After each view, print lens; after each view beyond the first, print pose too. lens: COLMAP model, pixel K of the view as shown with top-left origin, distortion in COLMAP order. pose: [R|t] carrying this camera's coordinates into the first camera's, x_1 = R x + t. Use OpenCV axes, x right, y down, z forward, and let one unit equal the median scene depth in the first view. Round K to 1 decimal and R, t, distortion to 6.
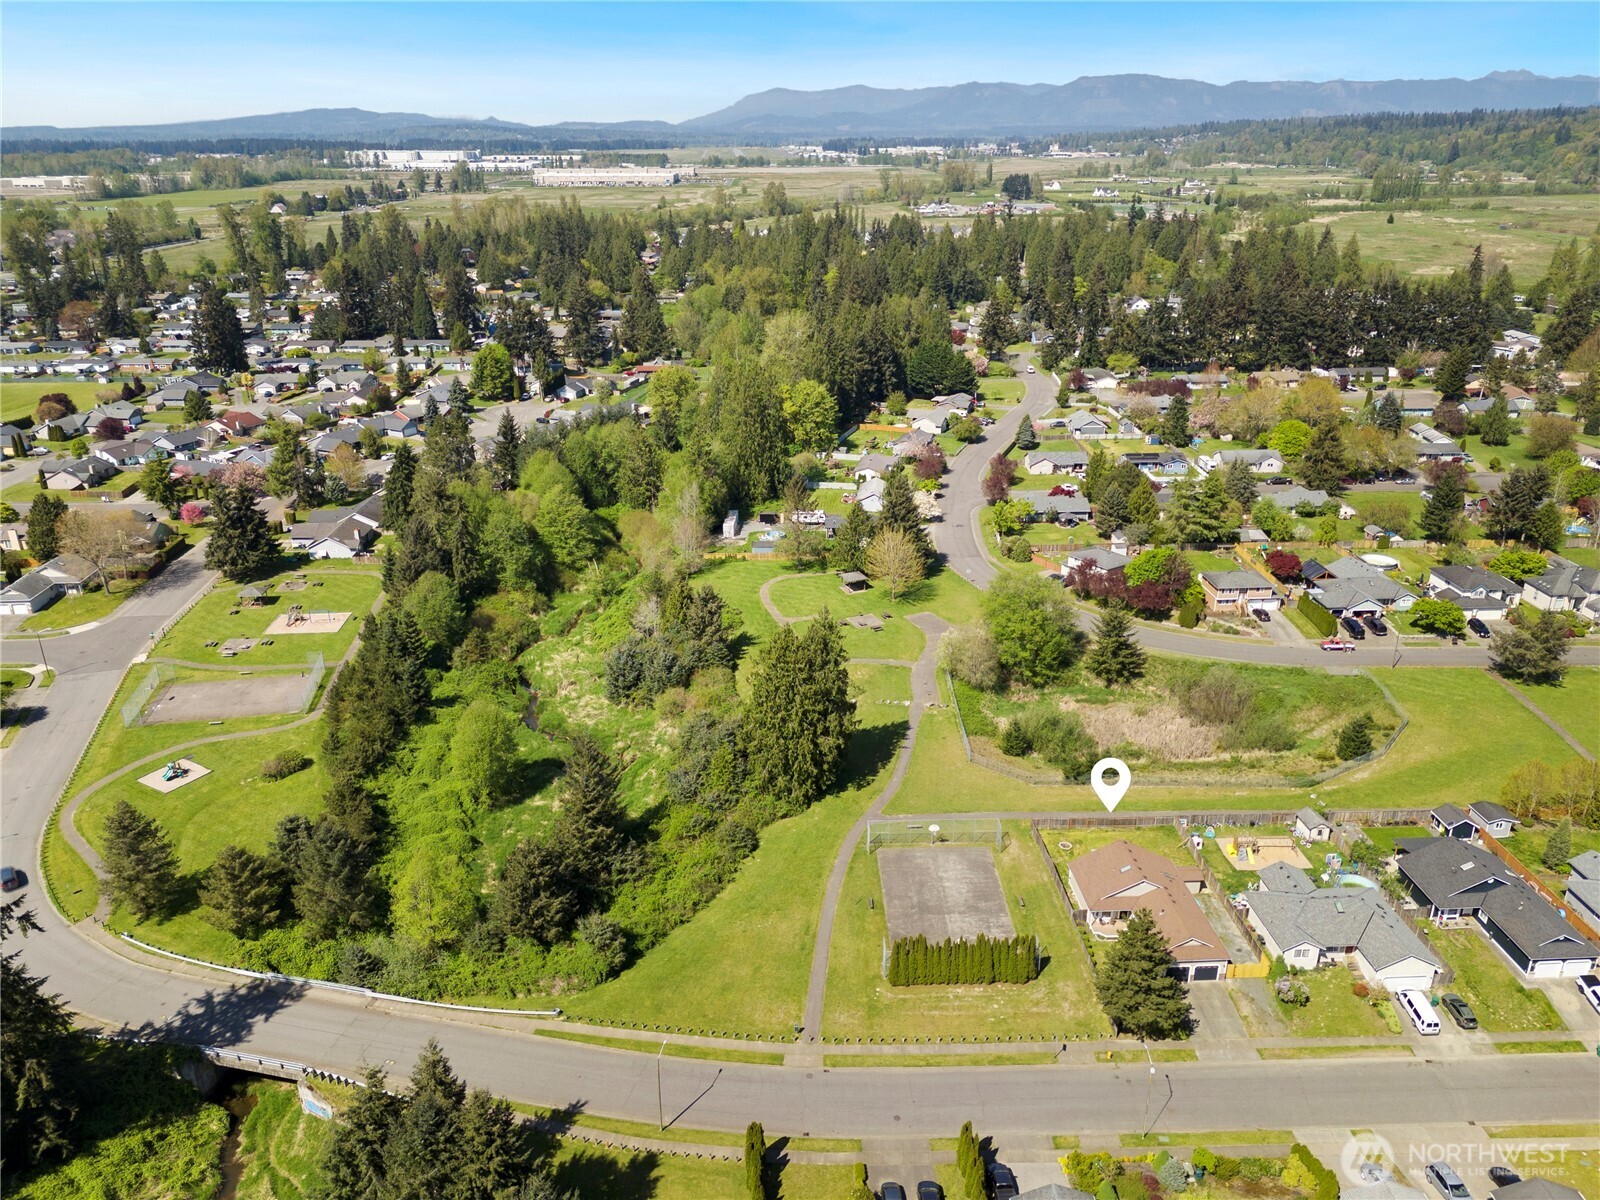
lens RADIAL K [[1129.7, 0, 801.1], [0, 1129.7, 593.1], [0, 0, 1]] dist [0.049438, -0.028497]
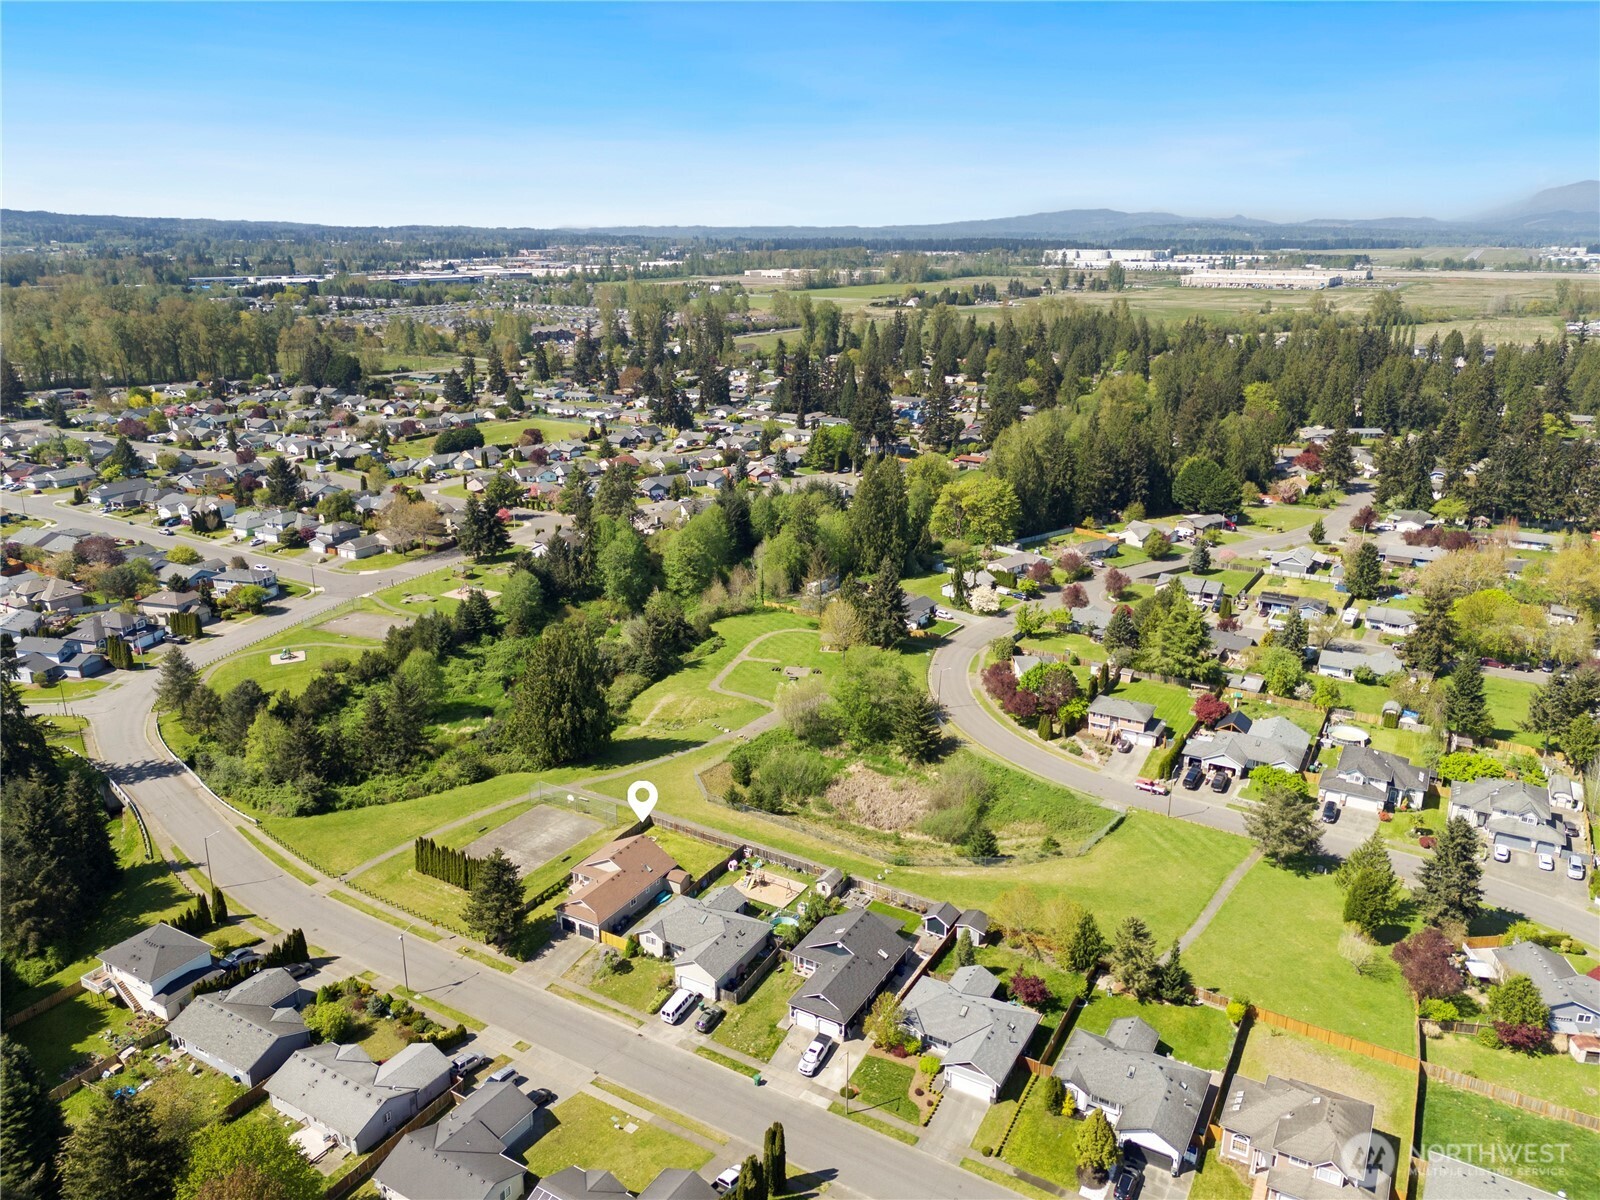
lens RADIAL K [[1129.7, 0, 793.0], [0, 1129.7, 609.9], [0, 0, 1]] dist [0.049438, -0.028497]
pose [[0.845578, 0.177570, -0.503456, 0.591481], [-0.209295, 0.977830, -0.006639, -0.028013], [0.491115, 0.110985, 0.863996, -0.005624]]
